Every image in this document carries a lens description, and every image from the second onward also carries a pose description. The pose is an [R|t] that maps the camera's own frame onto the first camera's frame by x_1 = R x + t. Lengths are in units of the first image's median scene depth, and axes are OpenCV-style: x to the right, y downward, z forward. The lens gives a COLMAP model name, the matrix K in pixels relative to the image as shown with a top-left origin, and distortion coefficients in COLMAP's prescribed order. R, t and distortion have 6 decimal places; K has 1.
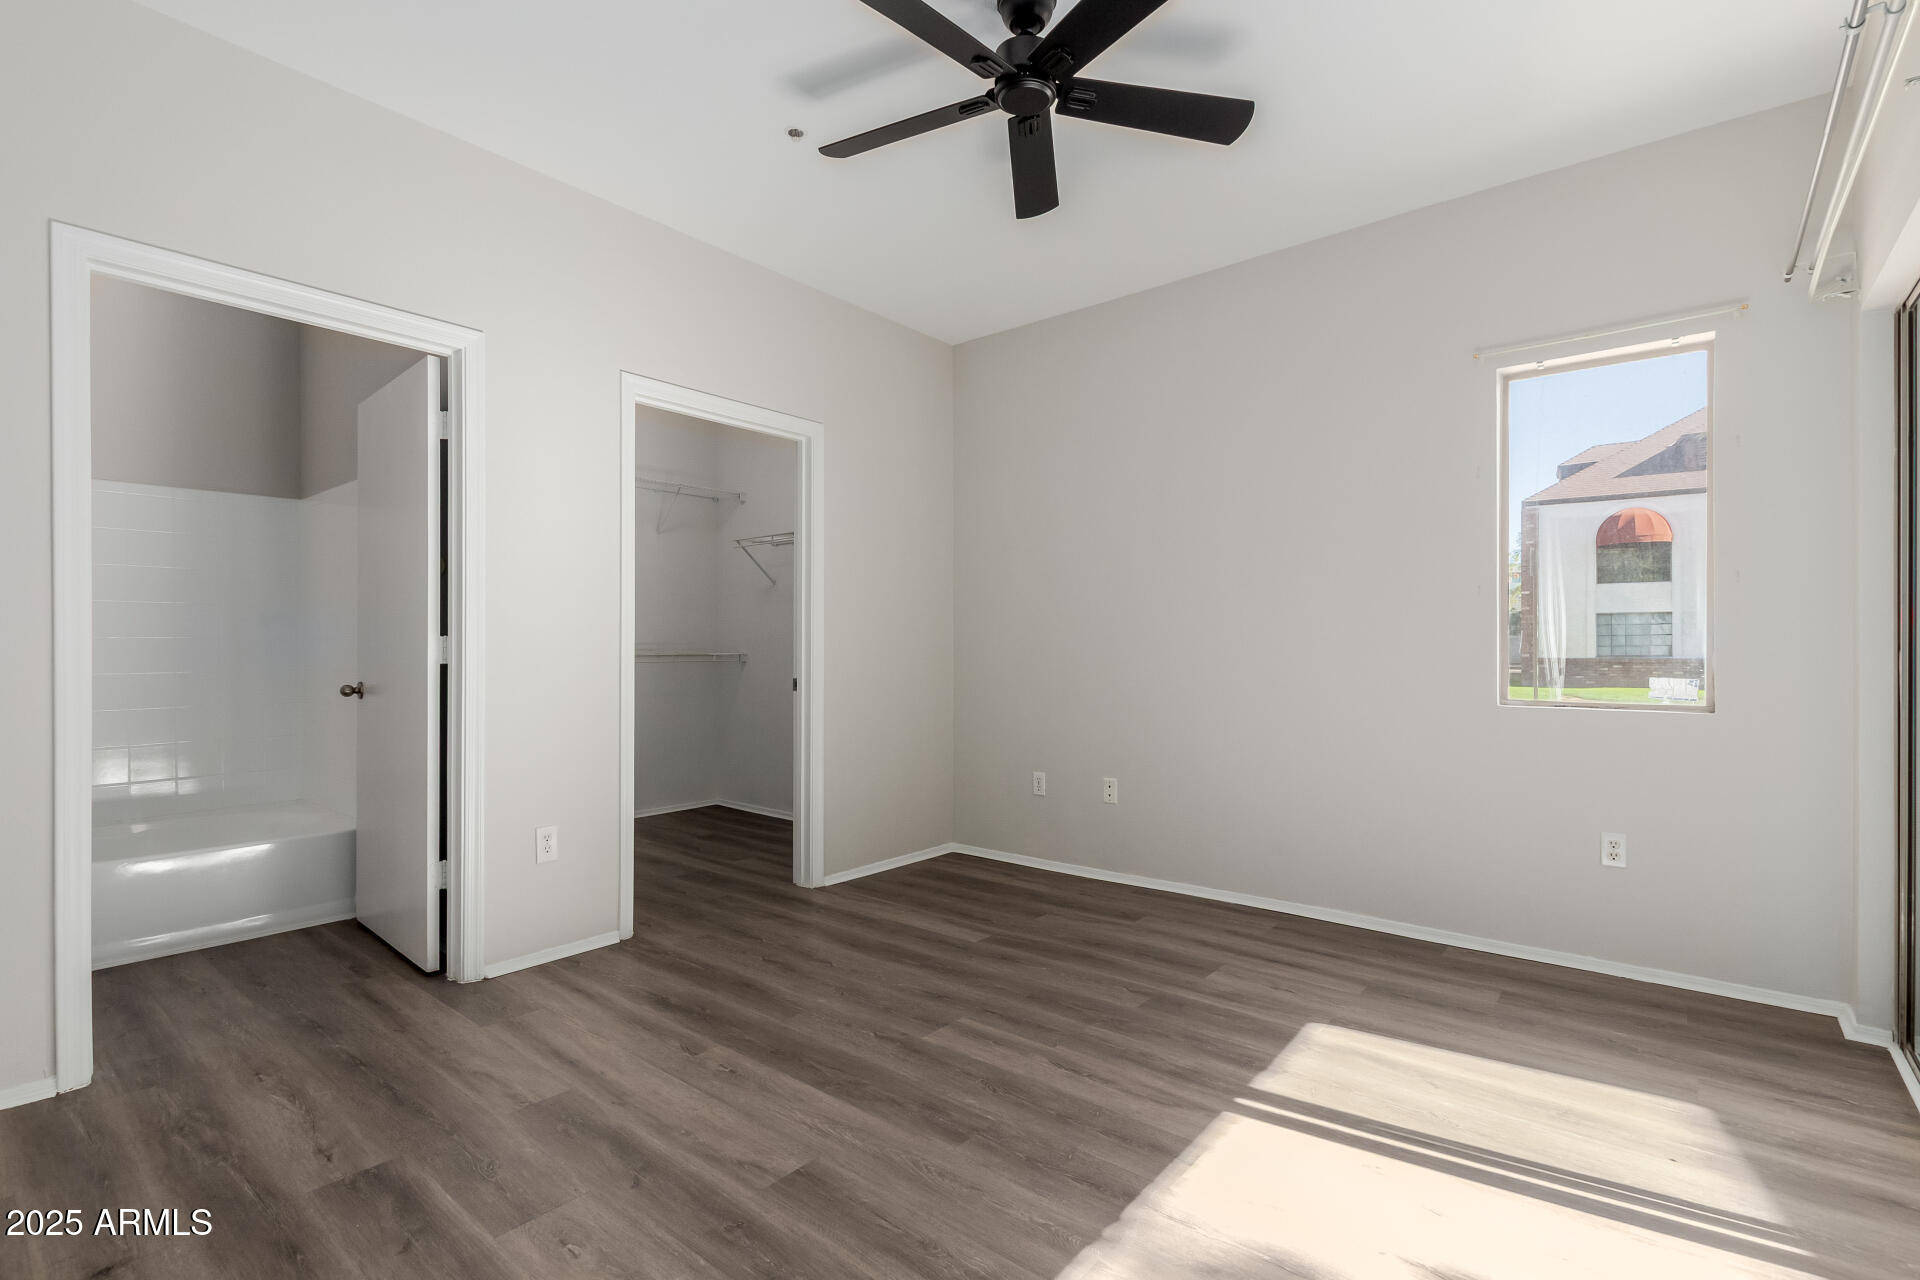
lens RADIAL K [[886.6, 0, 959.7], [0, 886.6, 643.4], [0, 0, 1]] dist [0.001486, 0.000544]
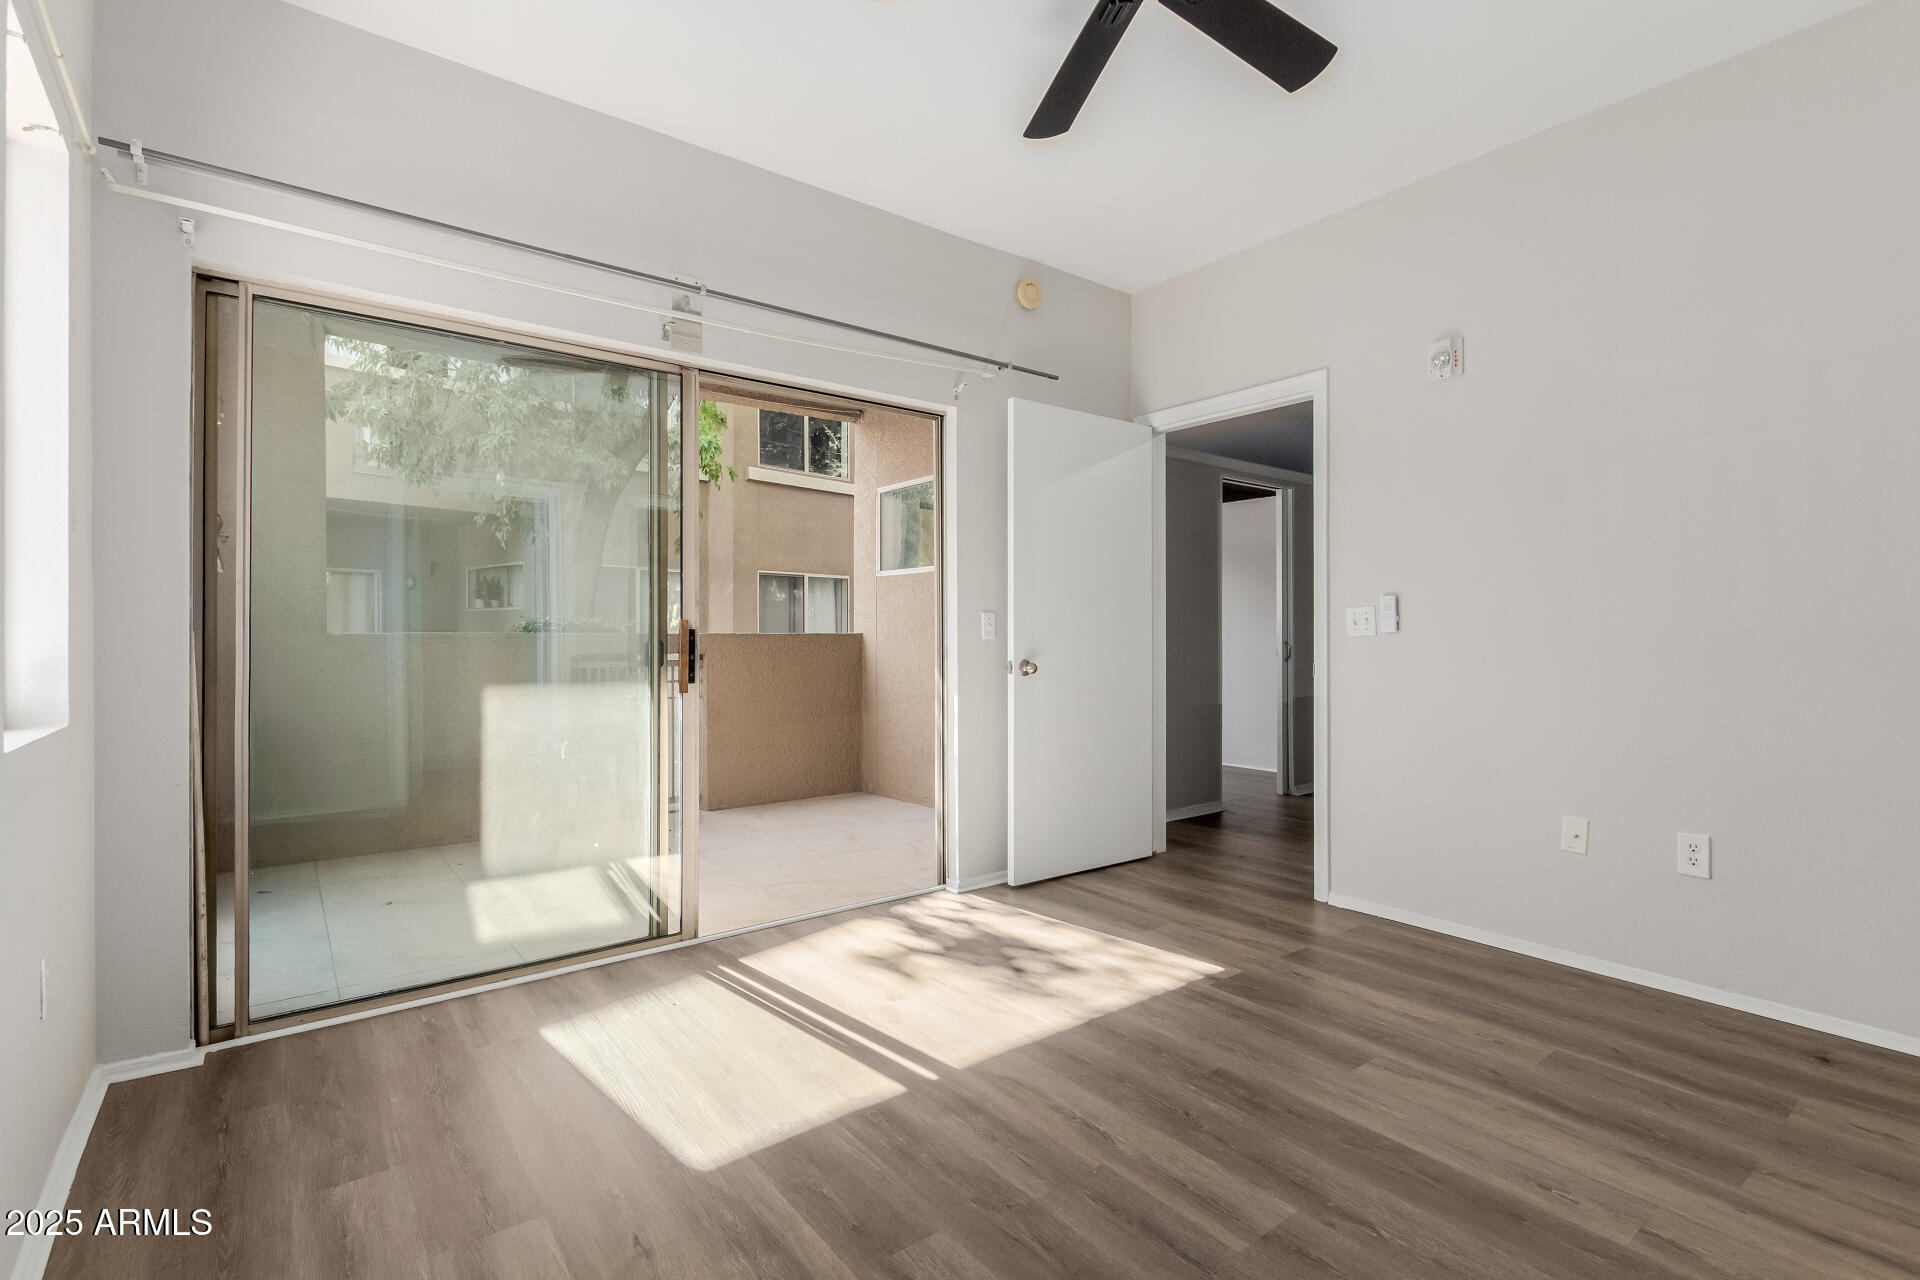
lens RADIAL K [[886.6, 0, 959.7], [0, 886.6, 639.0], [0, 0, 1]] dist [0.001486, 0.000544]
pose [[-0.975446, -0.001505, 0.220233, 0.063170], [-0.001858, 0.999997, -0.001397, 0.017520], [-0.220231, -0.001772, -0.975446, 1.841470]]
